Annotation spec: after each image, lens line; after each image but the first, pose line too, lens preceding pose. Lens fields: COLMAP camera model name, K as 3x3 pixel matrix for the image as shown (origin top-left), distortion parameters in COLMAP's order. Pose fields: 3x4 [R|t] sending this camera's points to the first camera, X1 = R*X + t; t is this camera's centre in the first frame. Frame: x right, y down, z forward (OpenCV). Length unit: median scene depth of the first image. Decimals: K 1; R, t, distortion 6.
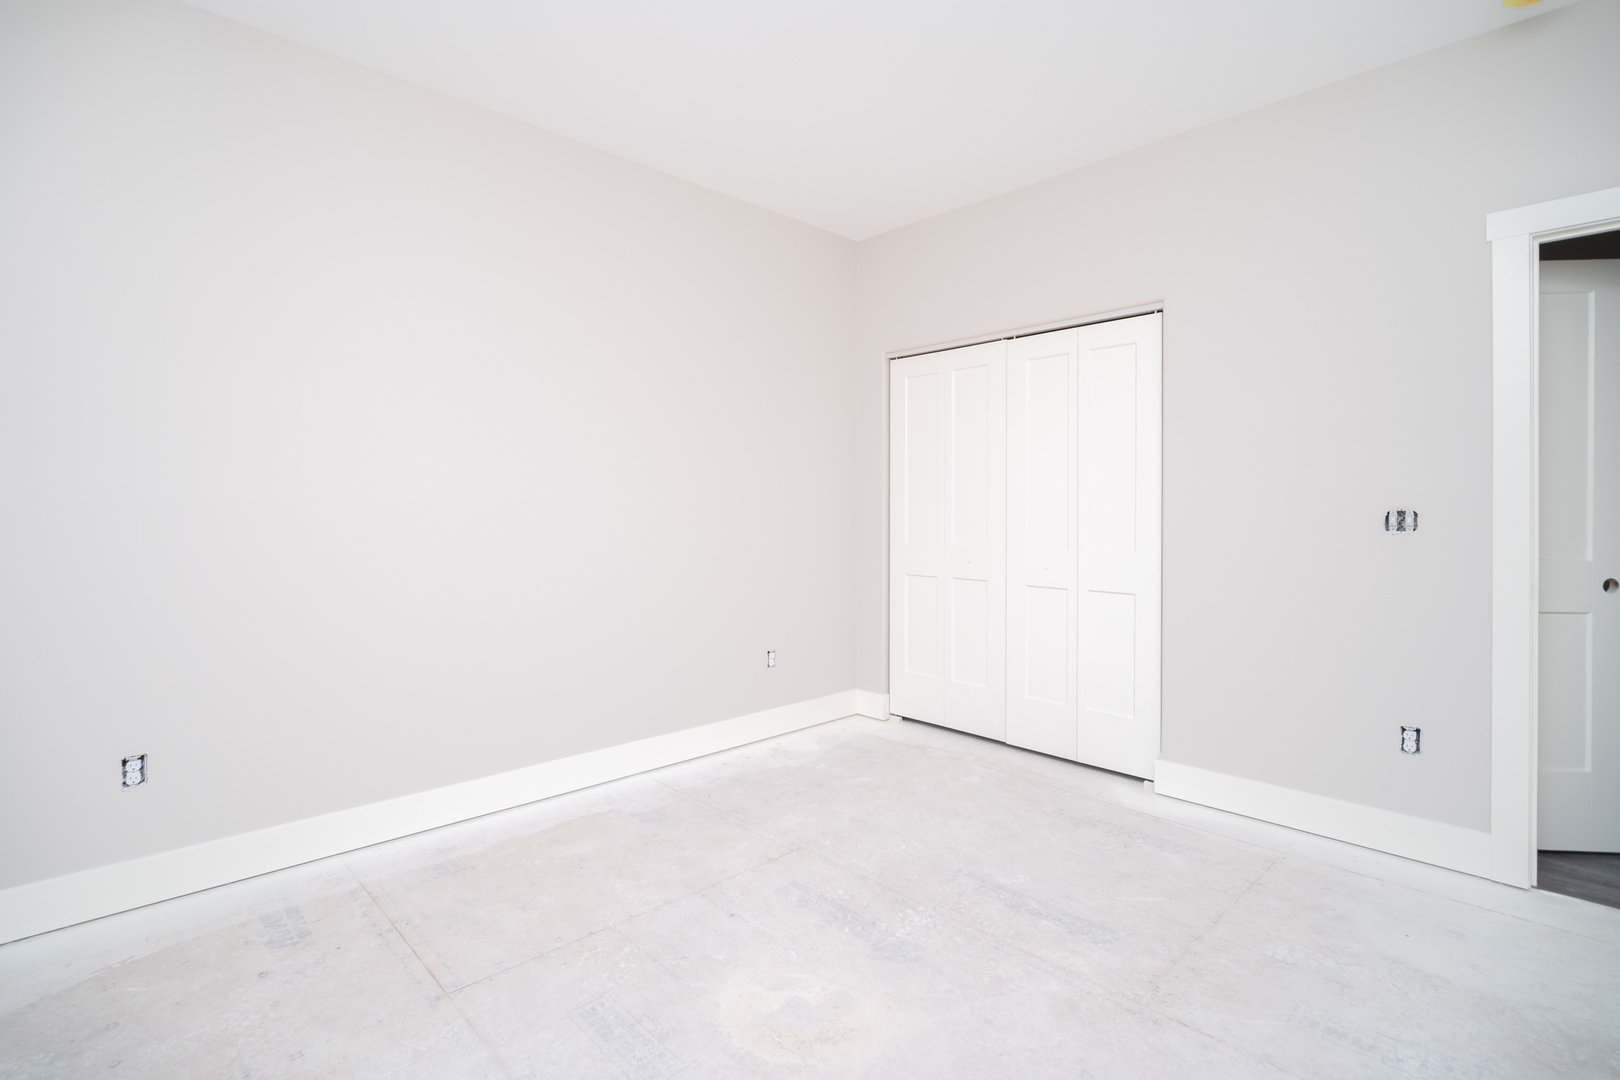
lens RADIAL K [[726.2, 0, 807.2], [0, 726.2, 530.7], [0, 0, 1]] dist [-0.010930, 0.004810]
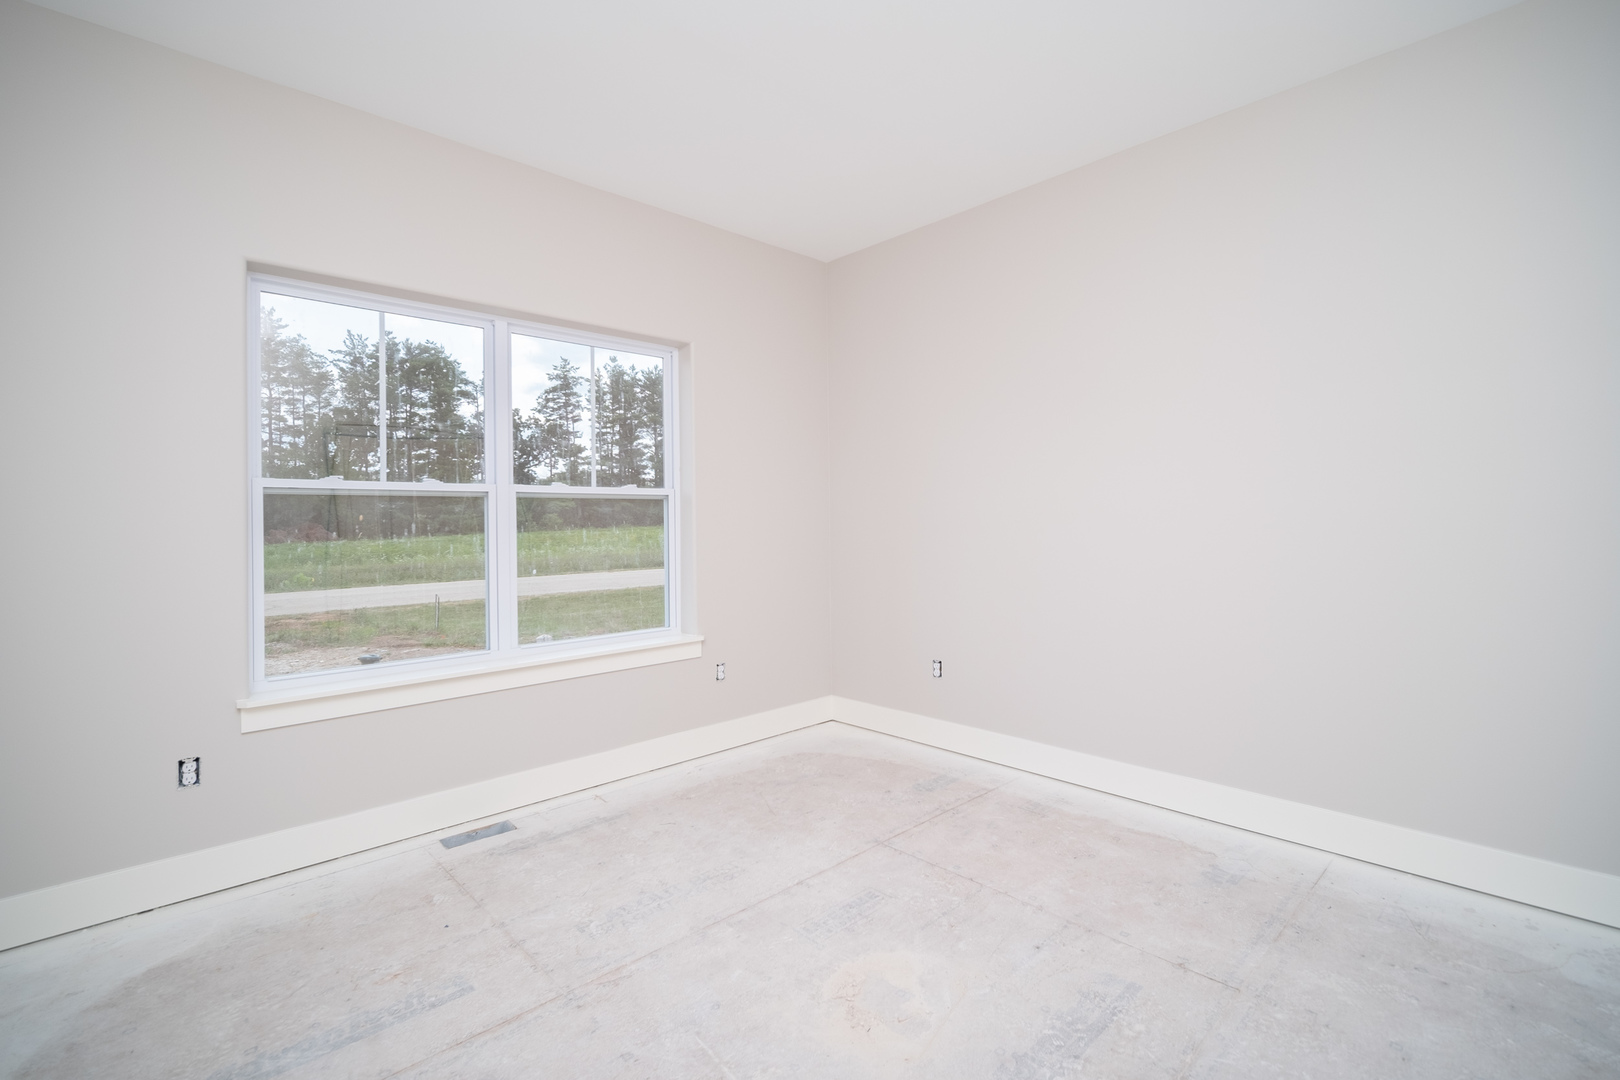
lens RADIAL K [[726.2, 0, 811.5], [0, 726.2, 538.6], [0, 0, 1]] dist [-0.010930, 0.004810]
pose [[-0.010541, 0.008890, -0.999905, 0.695053], [-0.007776, 0.999930, 0.008972, 0.014477], [0.999914, 0.007870, -0.010471, 0.638573]]
